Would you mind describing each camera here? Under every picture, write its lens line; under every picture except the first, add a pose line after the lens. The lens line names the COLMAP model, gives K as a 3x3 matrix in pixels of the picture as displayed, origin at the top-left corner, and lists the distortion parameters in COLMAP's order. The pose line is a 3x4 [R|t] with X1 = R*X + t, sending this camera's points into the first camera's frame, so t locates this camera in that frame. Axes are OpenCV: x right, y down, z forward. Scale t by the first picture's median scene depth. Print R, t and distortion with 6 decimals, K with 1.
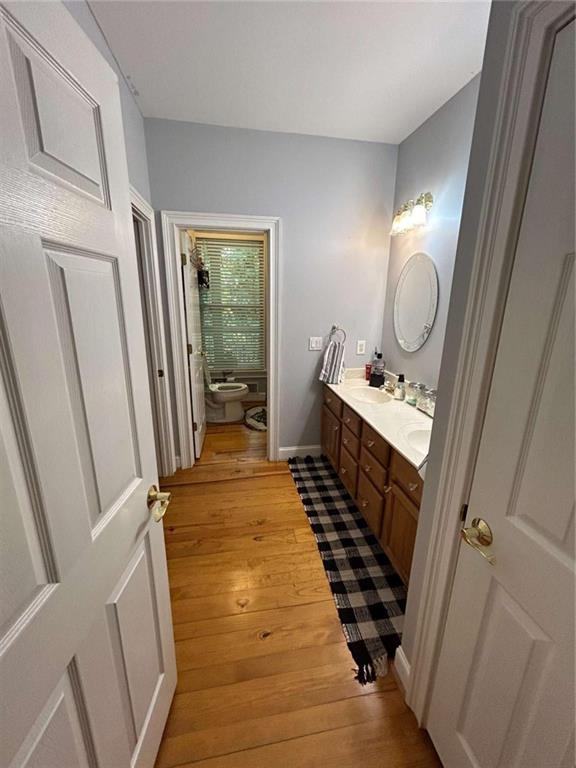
lens RADIAL K [[310.1, 0, 289.6], [0, 310.1, 383.8], [0, 0, 1]] dist [-0.001503, 0.000230]
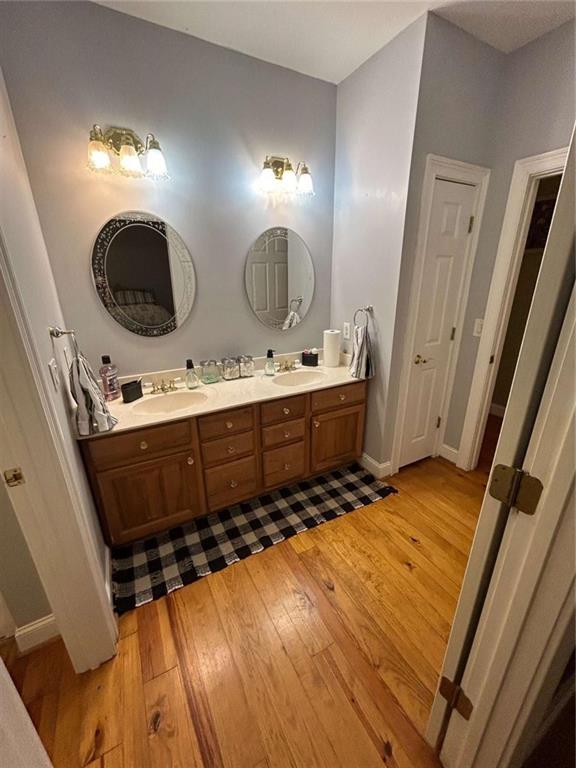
lens RADIAL K [[310.1, 0, 289.6], [0, 310.1, 383.8], [0, 0, 1]] dist [-0.001503, 0.000230]
pose [[-0.320978, -0.332558, 0.886780, -0.544340], [0.253369, 0.872044, 0.418741, -0.274268], [-0.912566, 0.359089, -0.195647, 0.977582]]
